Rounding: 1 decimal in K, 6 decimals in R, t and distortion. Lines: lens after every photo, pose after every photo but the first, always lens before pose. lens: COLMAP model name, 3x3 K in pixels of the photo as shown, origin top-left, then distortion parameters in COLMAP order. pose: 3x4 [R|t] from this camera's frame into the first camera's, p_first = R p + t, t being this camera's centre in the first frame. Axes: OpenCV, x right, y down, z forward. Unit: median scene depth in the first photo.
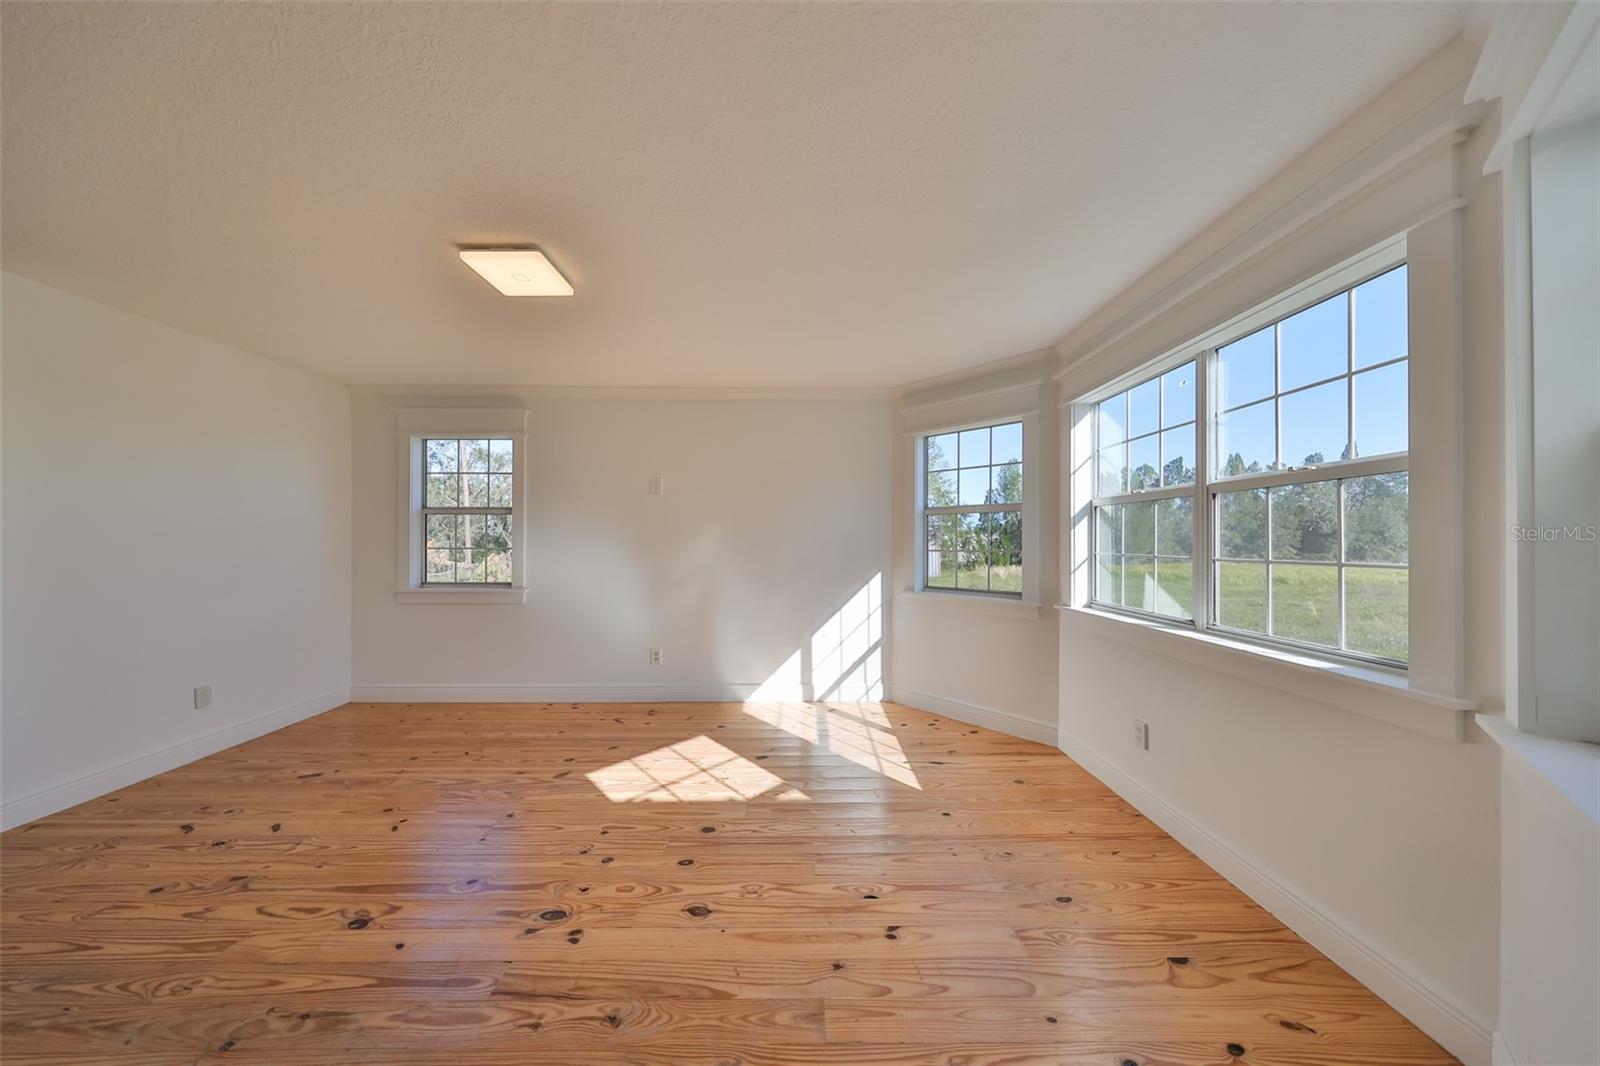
lens RADIAL K [[469.1, 0, 767.9], [0, 469.1, 540.1], [0, 0, 1]] dist [-0.000734, -0.000106]
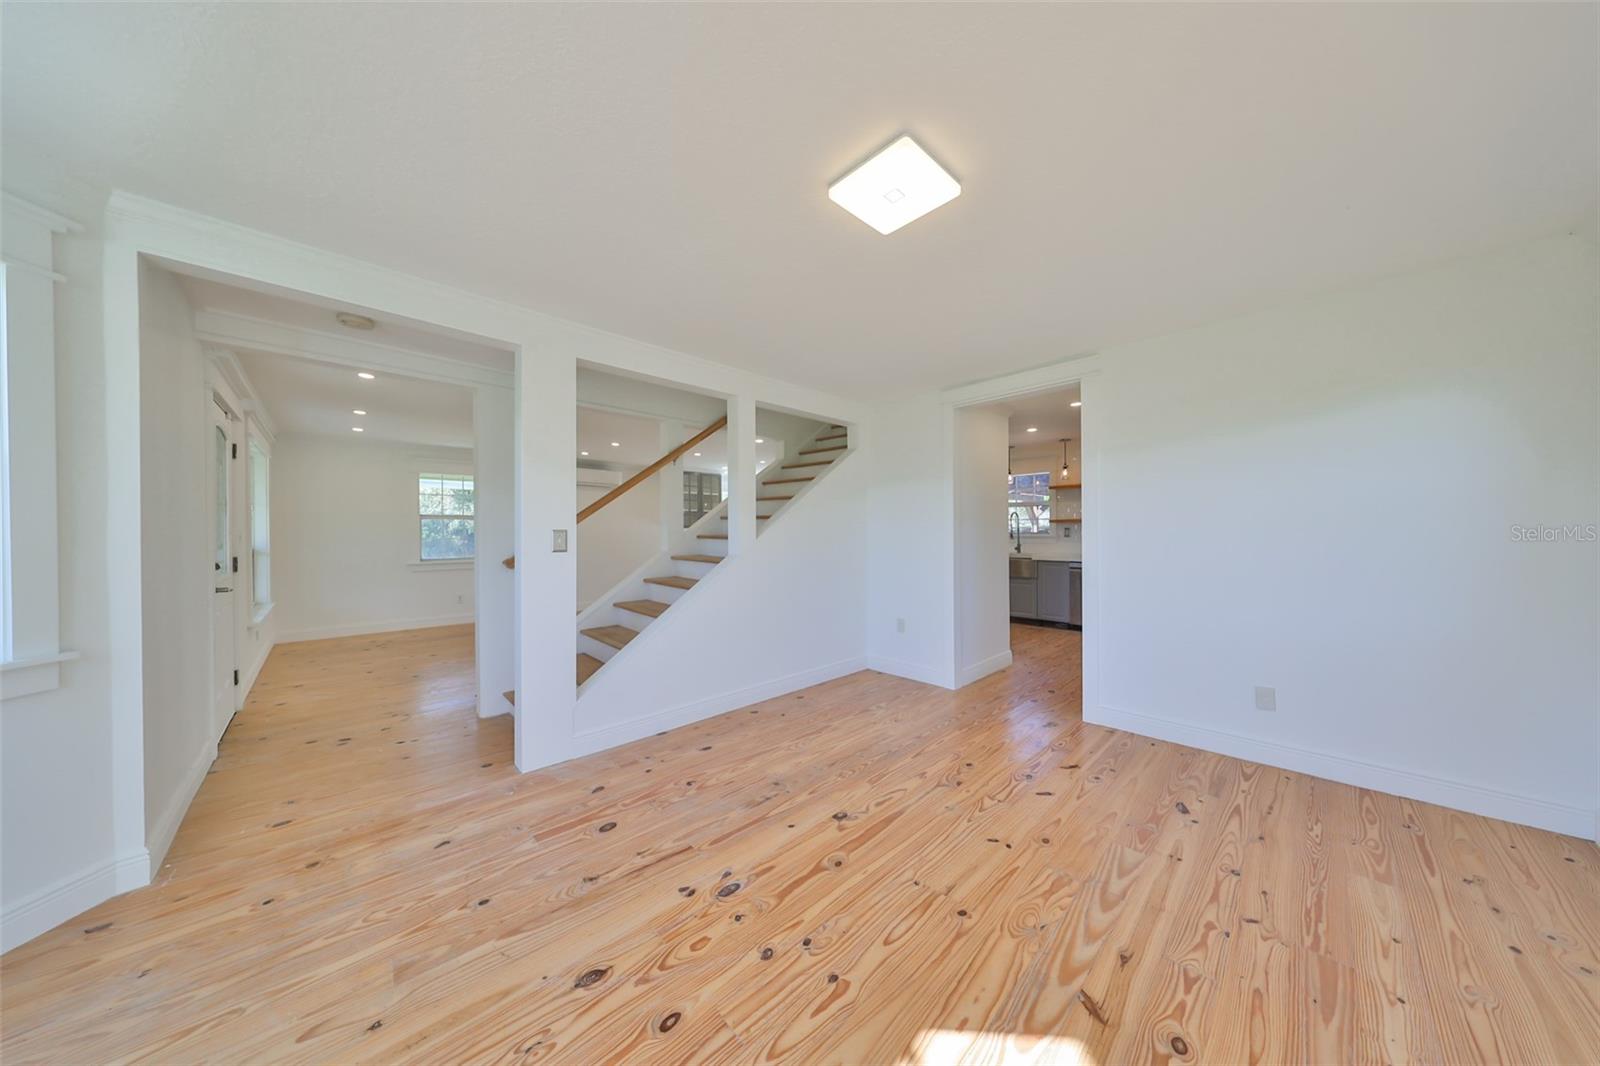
lens RADIAL K [[512.7, 0, 809.9], [0, 512.7, 530.6], [0, 0, 1]] dist [-0.000619, 0.000049]
pose [[-0.686042, -0.000495, -0.727562, 0.162278], [0.006709, 0.999953, -0.007007, 0.009950], [0.727531, -0.009688, -0.686006, 1.267874]]
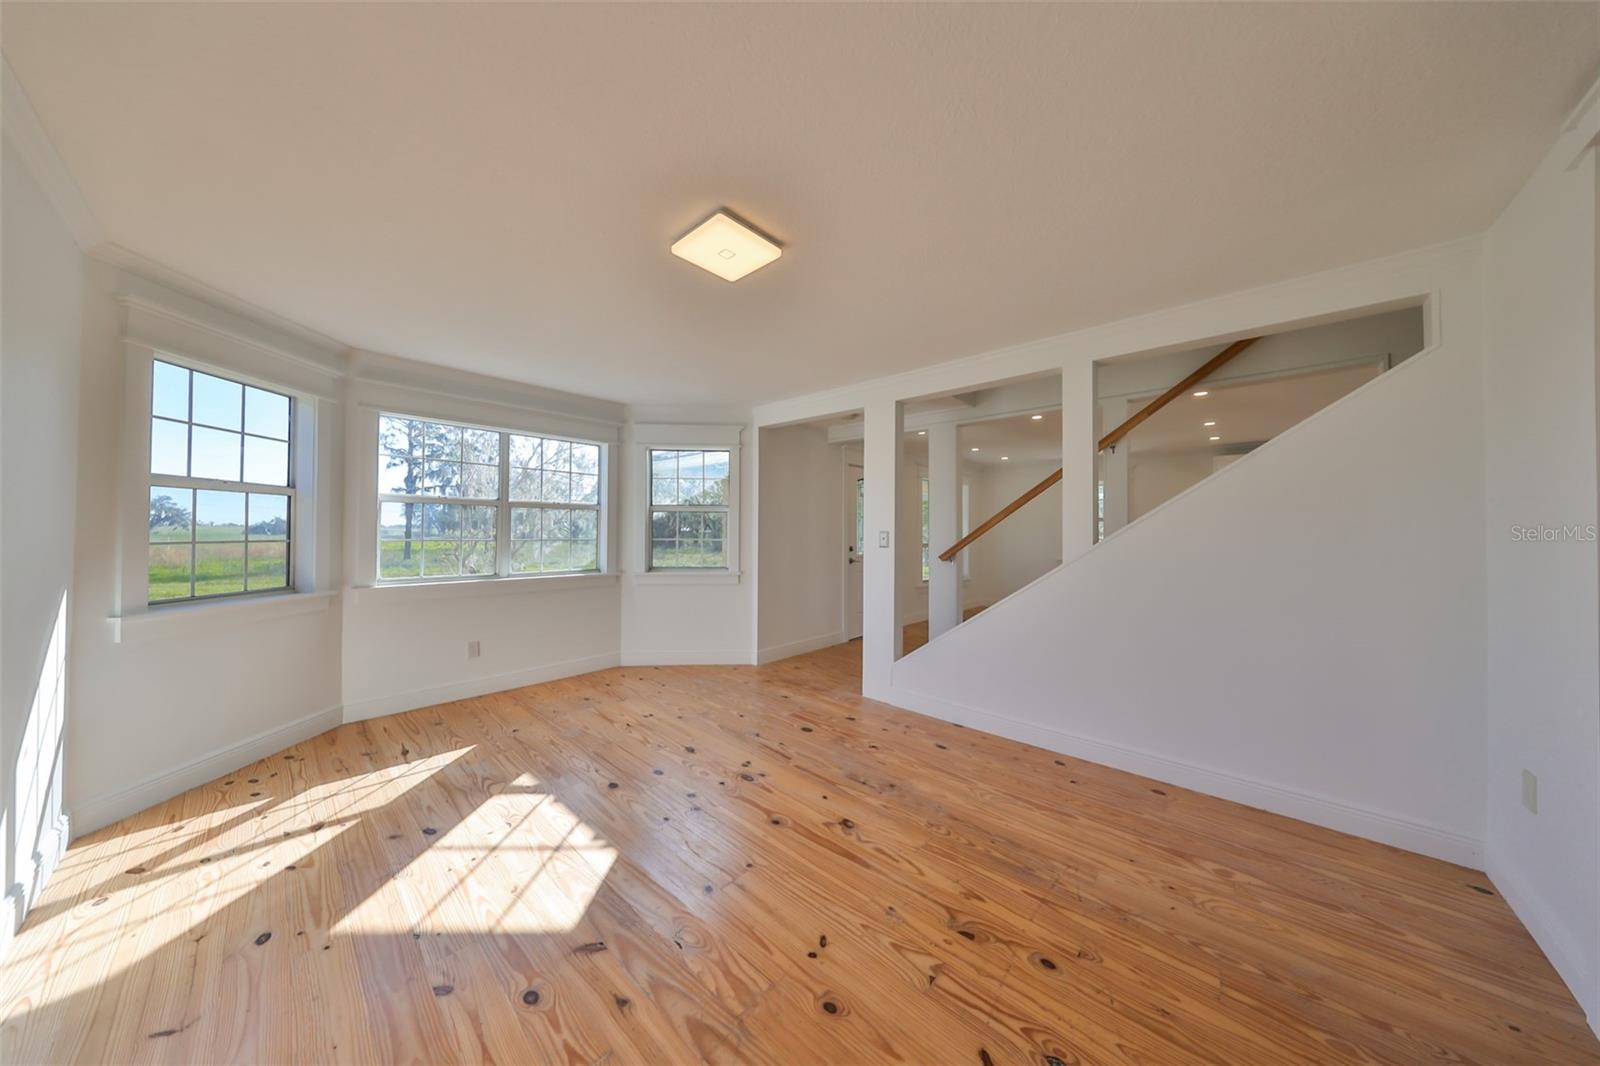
lens RADIAL K [[512.7, 0, 809.9], [0, 512.7, 530.6], [0, 0, 1]] dist [-0.000619, 0.000049]
pose [[-0.751134, -0.006191, 0.660121, -1.142711], [-0.012713, 0.999906, -0.005088, -0.006383], [-0.660028, -0.012214, -0.751142, 1.421232]]
